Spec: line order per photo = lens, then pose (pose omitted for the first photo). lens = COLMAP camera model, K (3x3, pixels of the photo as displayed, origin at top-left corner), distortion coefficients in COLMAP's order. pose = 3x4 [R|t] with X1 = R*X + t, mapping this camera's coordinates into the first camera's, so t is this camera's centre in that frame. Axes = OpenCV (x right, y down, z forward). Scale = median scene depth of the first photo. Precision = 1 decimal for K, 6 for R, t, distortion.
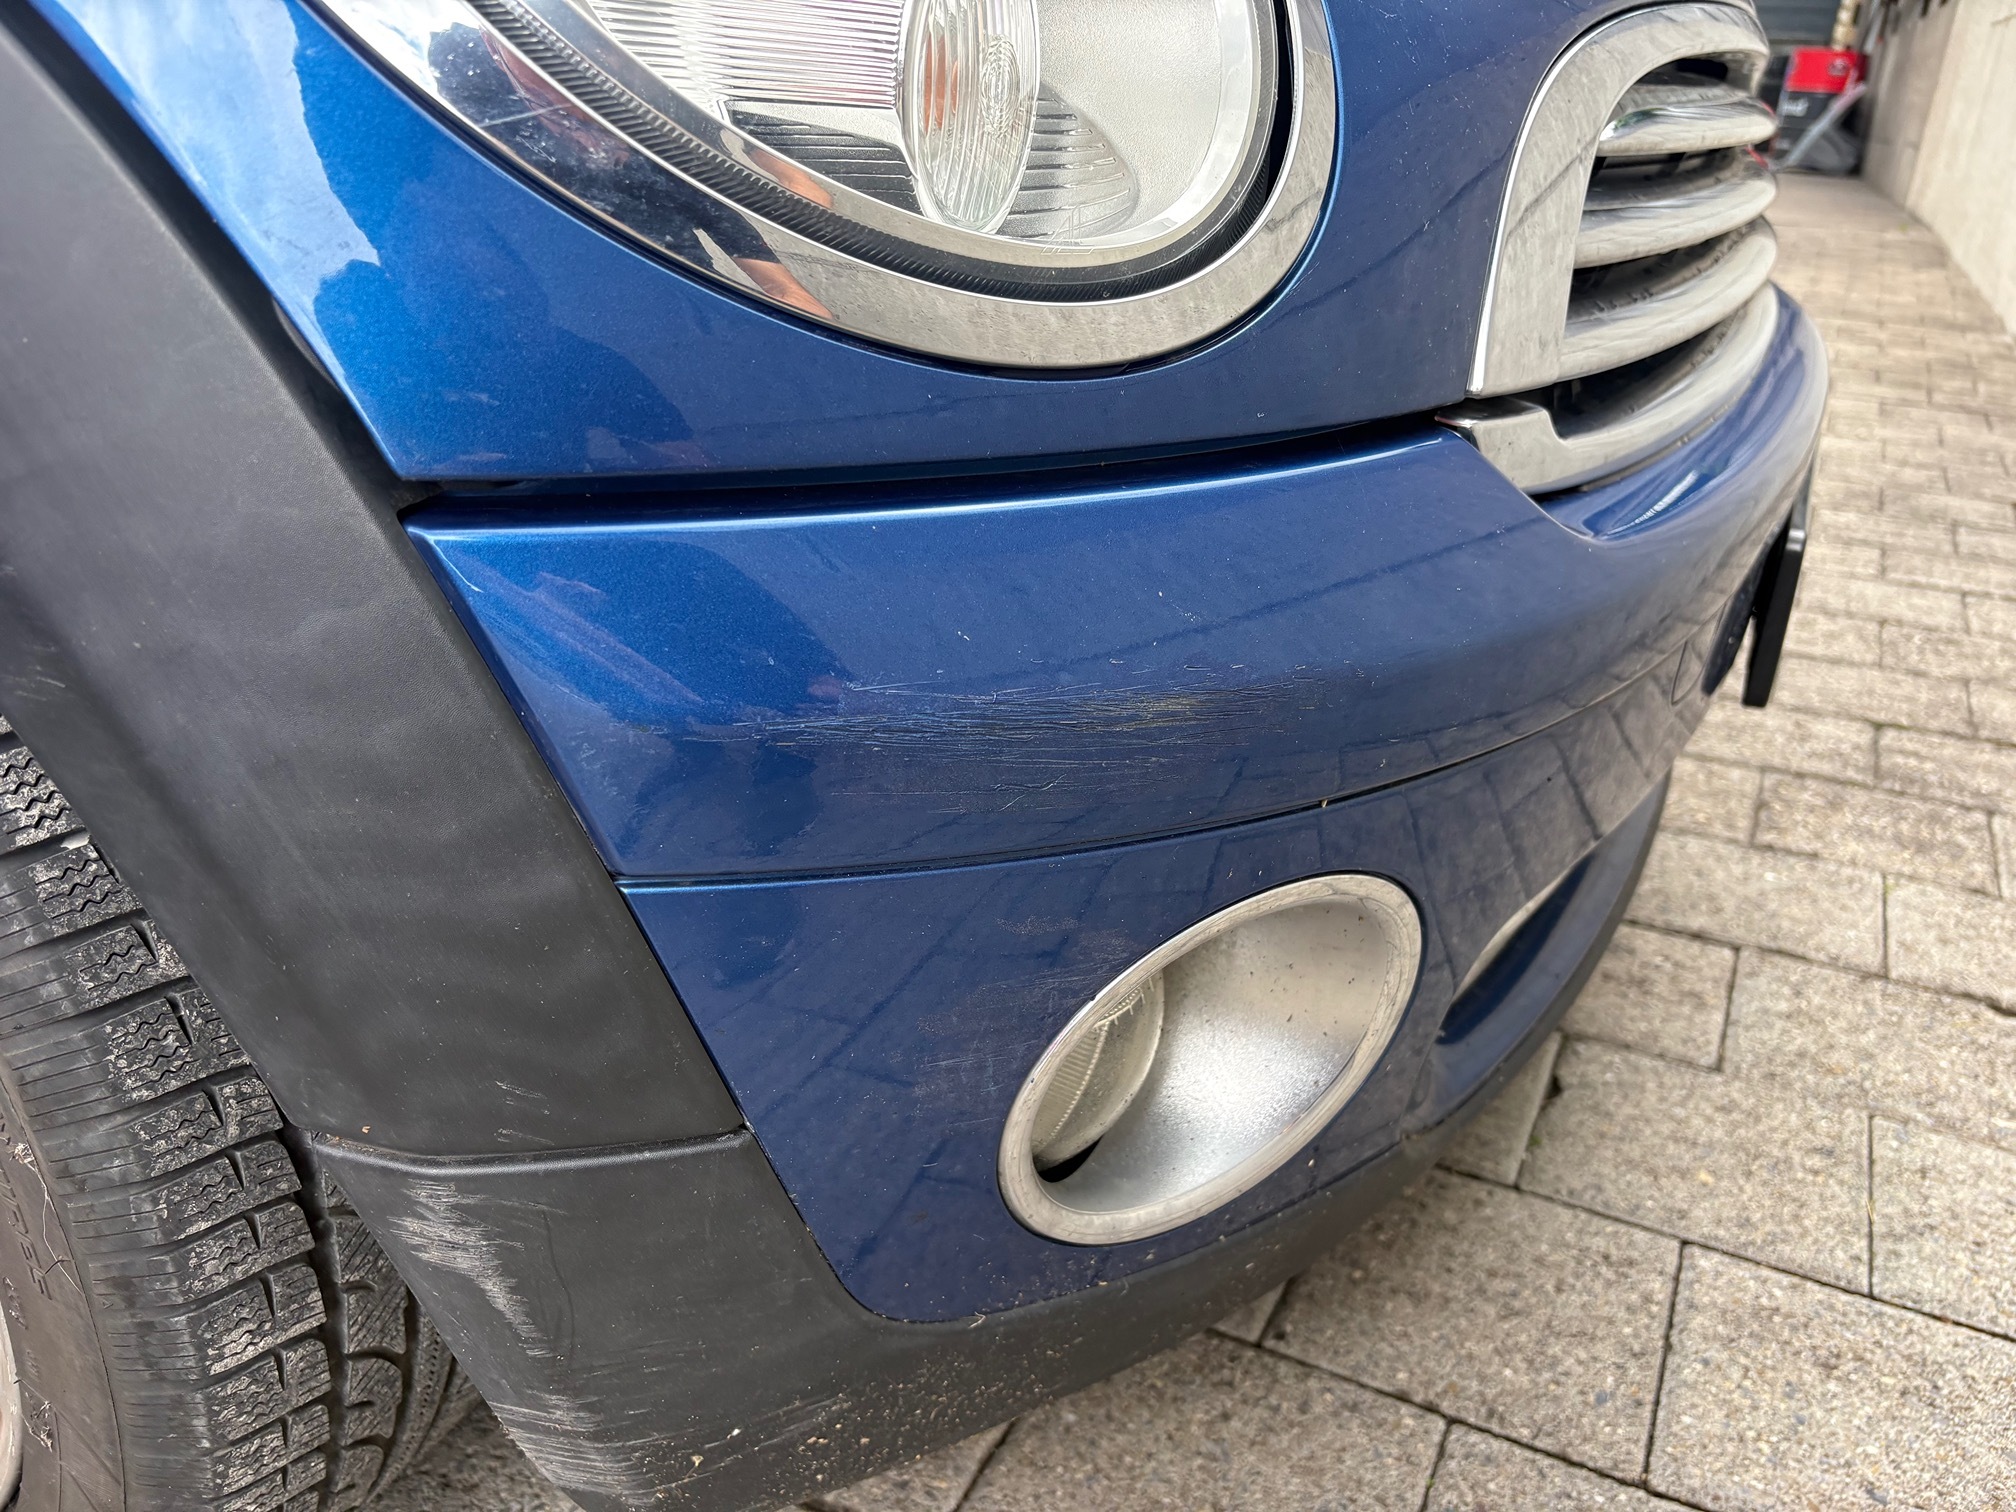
lens RADIAL K [[1529.6, 0, 1021.8], [0, 1529.6, 759.8], [0, 0, 1]] dist [0.048004, -0.049897]
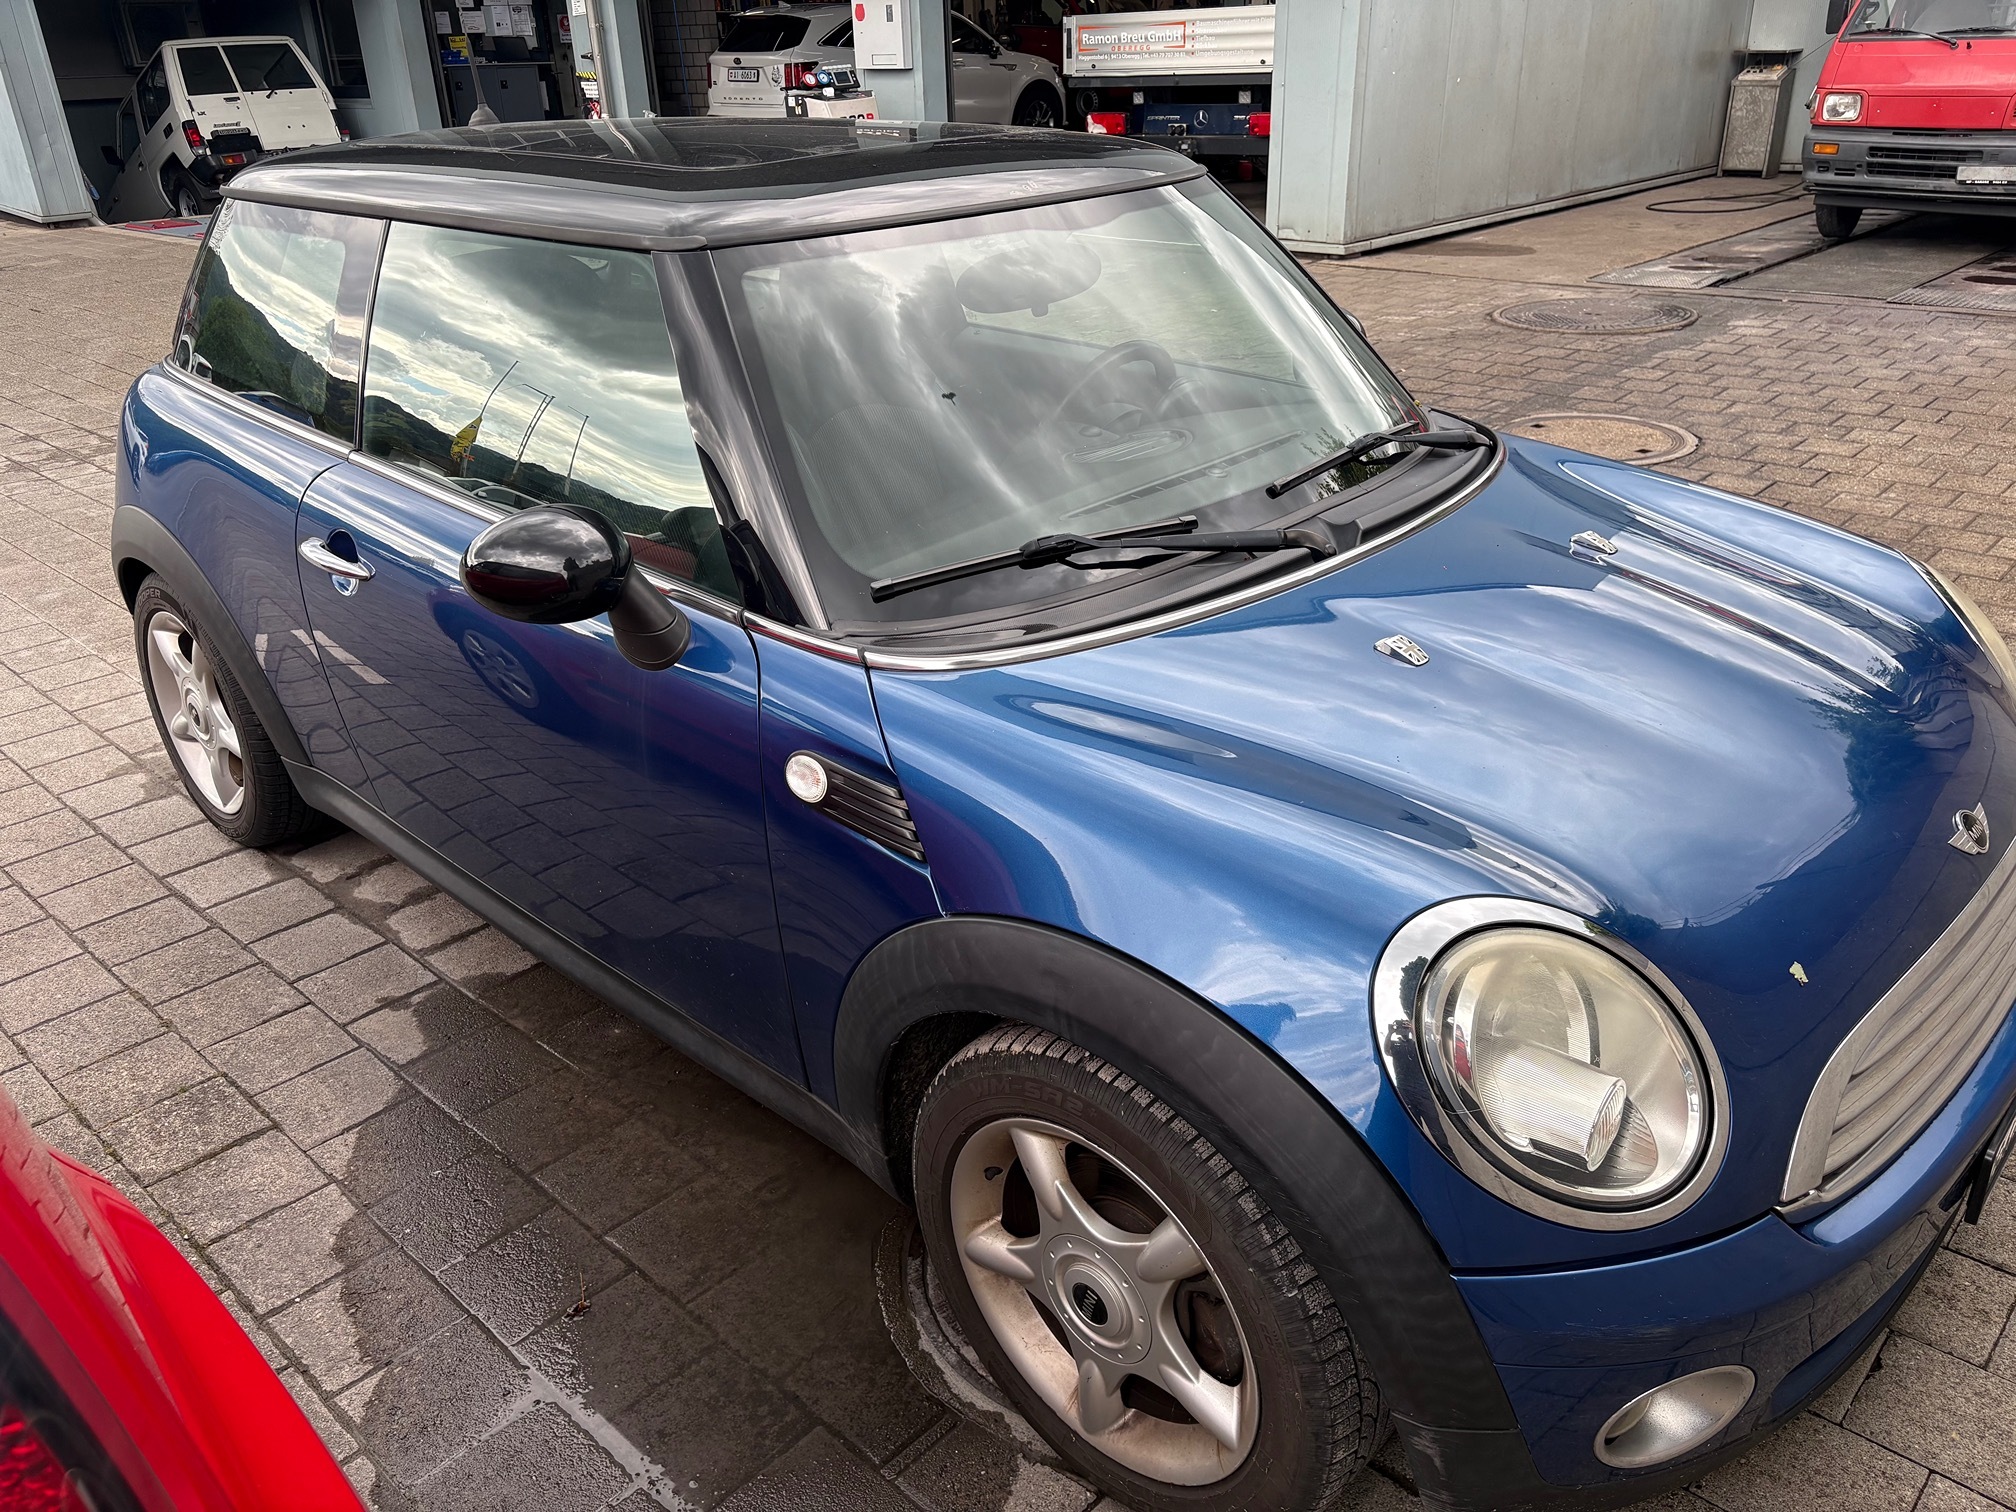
lens RADIAL K [[1529.6, 0, 997.0], [0, 1529.6, 753.1], [0, 0, 1]] dist [0.048004, -0.049897]
pose [[0.955886, 0.047447, -0.289880, -0.166067], [-0.041060, 0.998762, 0.028079, -0.592329], [0.290853, -0.014938, 0.956651, -1.173880]]
